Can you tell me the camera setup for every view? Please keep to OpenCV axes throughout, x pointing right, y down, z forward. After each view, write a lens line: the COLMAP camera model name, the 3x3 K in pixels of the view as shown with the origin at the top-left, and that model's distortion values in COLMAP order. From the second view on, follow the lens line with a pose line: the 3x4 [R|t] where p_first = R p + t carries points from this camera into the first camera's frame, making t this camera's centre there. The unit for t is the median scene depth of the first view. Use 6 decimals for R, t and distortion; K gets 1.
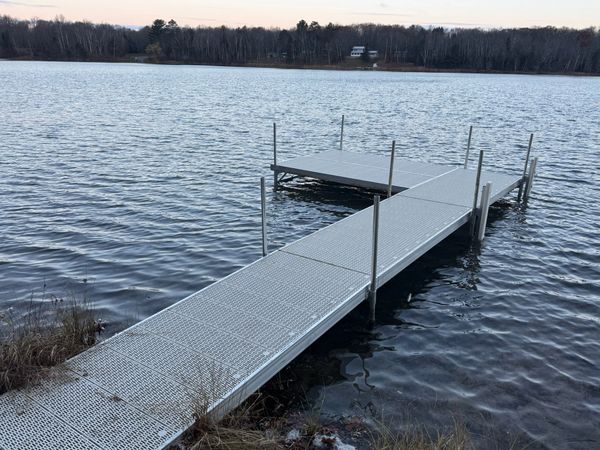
lens RADIAL K [[478.3, 0, 299.8], [0, 478.3, 224.9], [0, 0, 1]] dist [-0.005862, -0.006981]
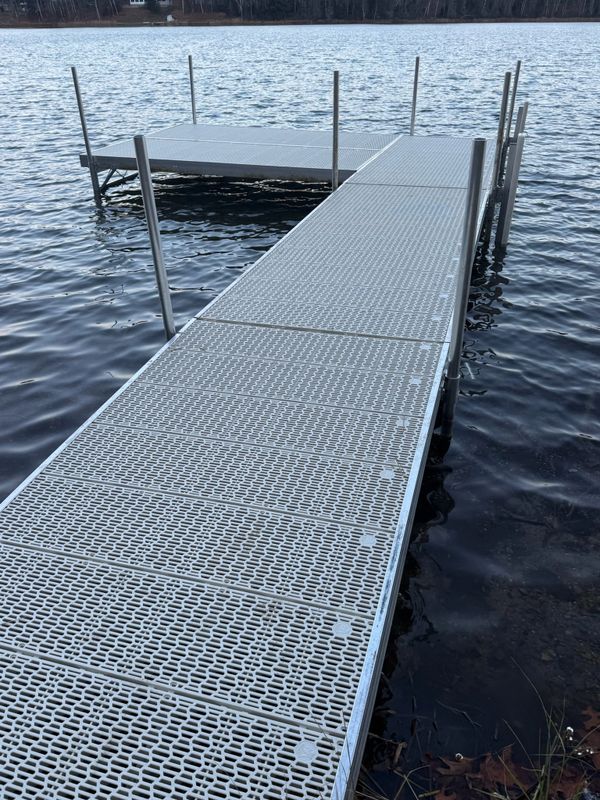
lens RADIAL K [[637.8, 0, 300.8], [0, 637.8, 401.0], [0, 0, 1]] dist [-0.005862, -0.006981]
pose [[0.945981, -0.191235, 0.261821, -0.055788], [0.130756, 0.963970, 0.231656, 0.001505], [-0.296688, -0.184908, 0.936902, 0.197515]]
